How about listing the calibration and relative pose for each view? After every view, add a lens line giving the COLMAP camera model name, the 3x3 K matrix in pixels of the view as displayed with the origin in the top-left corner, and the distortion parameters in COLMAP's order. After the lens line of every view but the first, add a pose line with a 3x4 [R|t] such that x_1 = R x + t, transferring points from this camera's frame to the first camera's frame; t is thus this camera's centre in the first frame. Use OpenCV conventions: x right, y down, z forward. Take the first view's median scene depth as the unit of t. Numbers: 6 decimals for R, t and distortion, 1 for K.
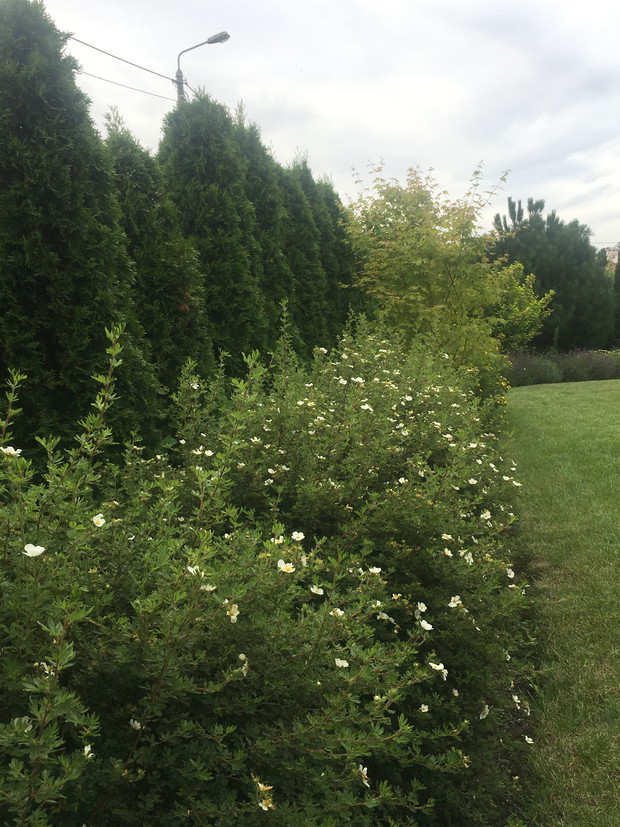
lens RADIAL K [[870.8, 0, 315.2], [0, 870.8, 417.8], [0, 0, 1]] dist [0.016396, 0.000000]
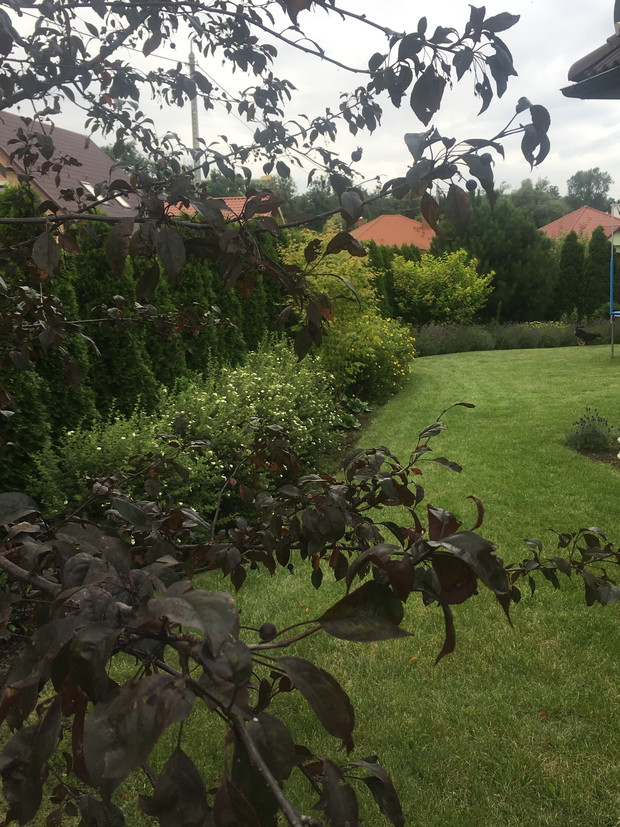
lens RADIAL K [[870.8, 0, 306.8], [0, 870.8, 414.3], [0, 0, 1]] dist [0.016396, 0.000000]
pose [[0.999308, 0.030372, -0.021486, 0.045977], [-0.028964, 0.997589, 0.063071, -0.018319], [0.023349, -0.062405, 0.997778, -0.216882]]
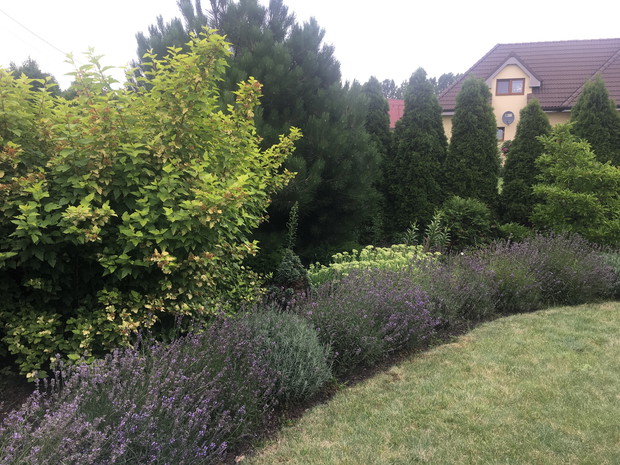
lens RADIAL K [[511.2, 0, 313.6], [0, 511.2, 232.0], [0, 0, 1]] dist [0.043275, 0.002659]
pose [[0.921812, -0.007974, 0.387556, 0.181646], [-0.014169, 0.998427, 0.054243, -0.109130], [-0.387379, -0.055493, 0.920249, 0.761255]]
